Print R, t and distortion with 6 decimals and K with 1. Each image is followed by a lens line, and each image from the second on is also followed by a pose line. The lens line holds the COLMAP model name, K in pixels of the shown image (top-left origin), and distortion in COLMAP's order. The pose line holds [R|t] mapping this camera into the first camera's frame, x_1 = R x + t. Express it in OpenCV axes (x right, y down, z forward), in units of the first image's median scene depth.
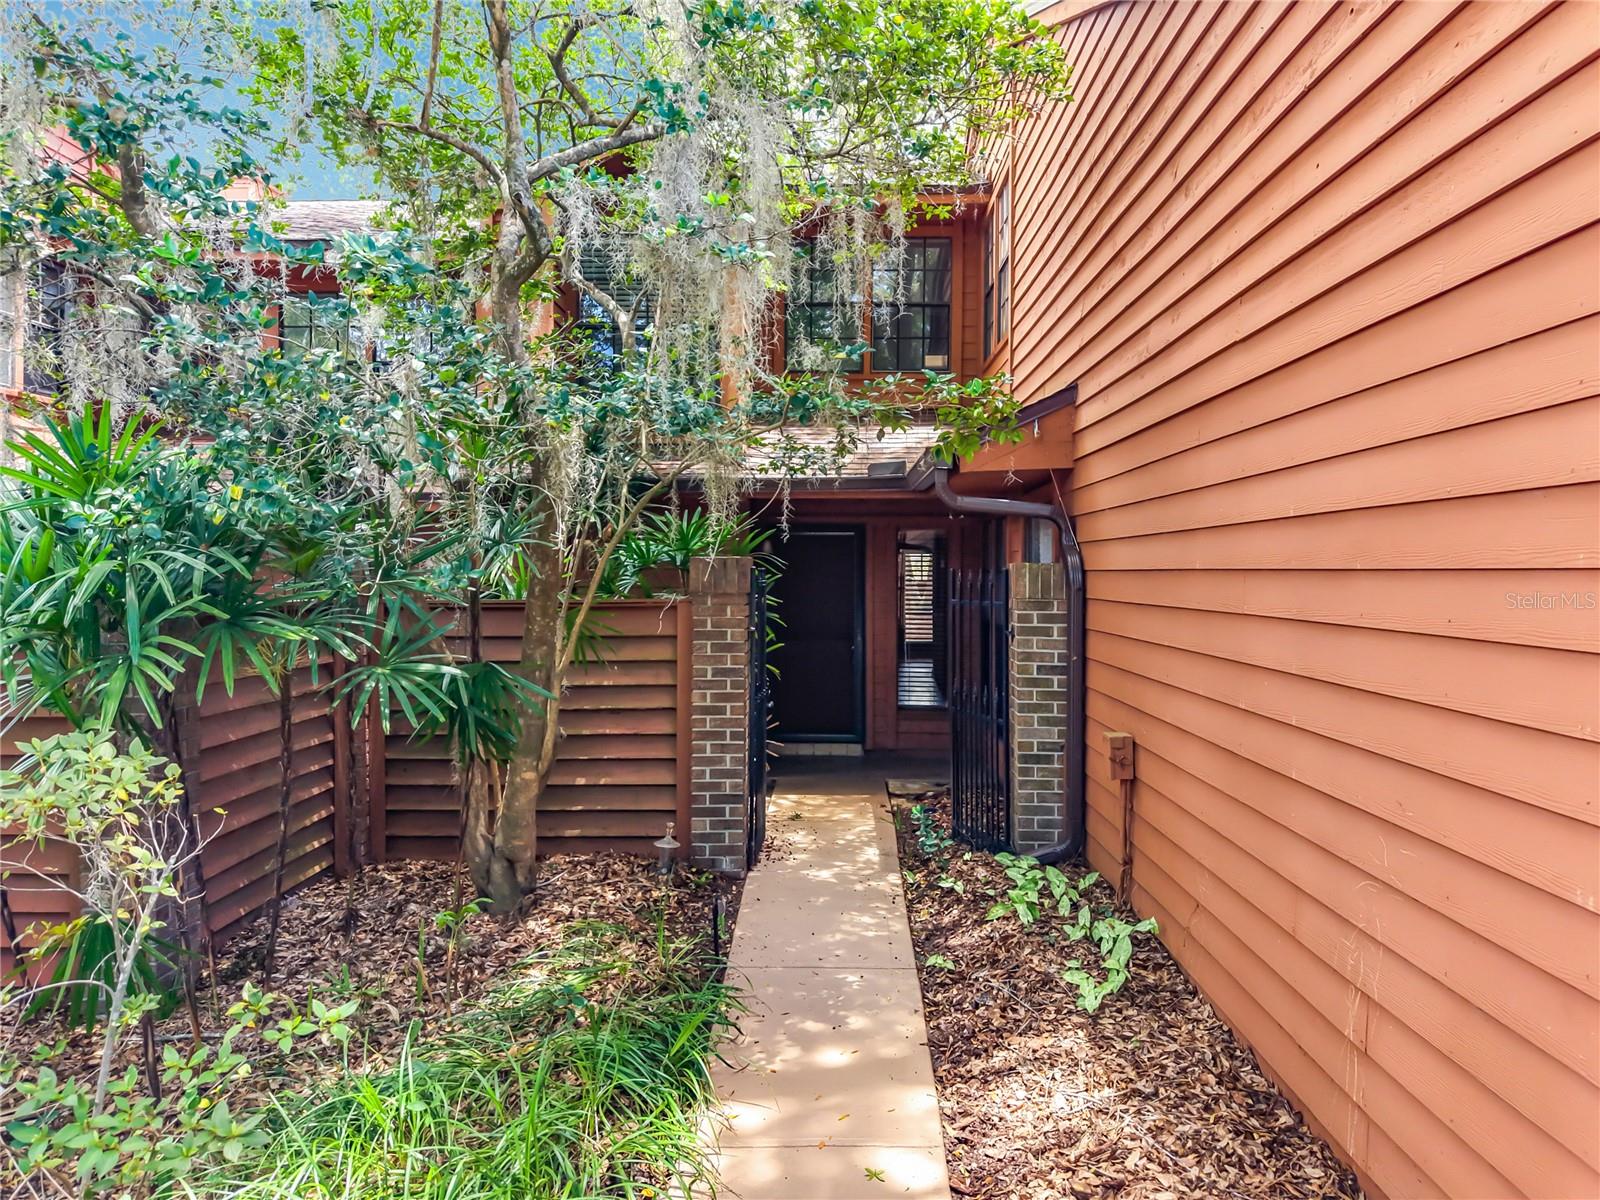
lens RADIAL K [[1104.7, 0, 796.9], [0, 1104.7, 583.1], [0, 0, 1]] dist [0.057314, -0.002048]
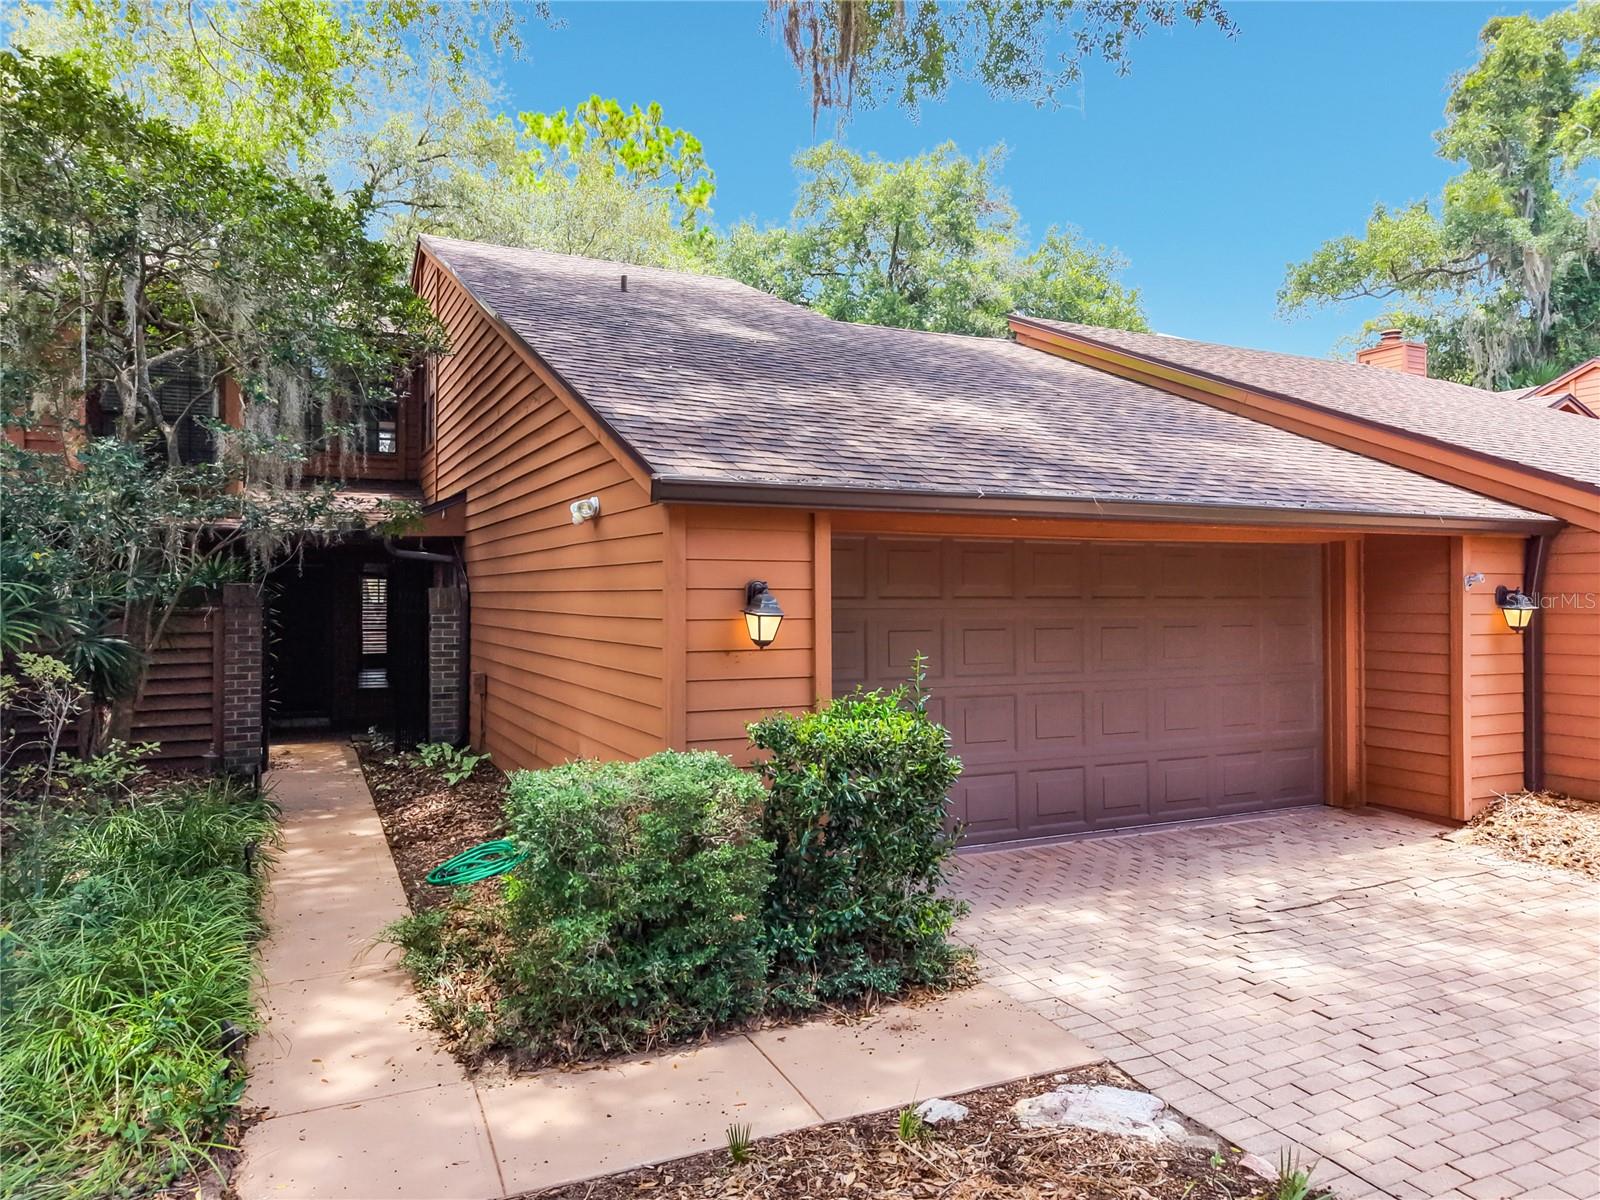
lens RADIAL K [[1104.7, 0, 796.9], [0, 1104.7, 583.1], [0, 0, 1]] dist [0.057314, -0.002048]
pose [[0.890974, 0.004784, 0.454029, -0.095054], [0.004696, 0.999794, -0.019750, 0.012011], [-0.454030, 0.019729, 0.890768, -0.884865]]
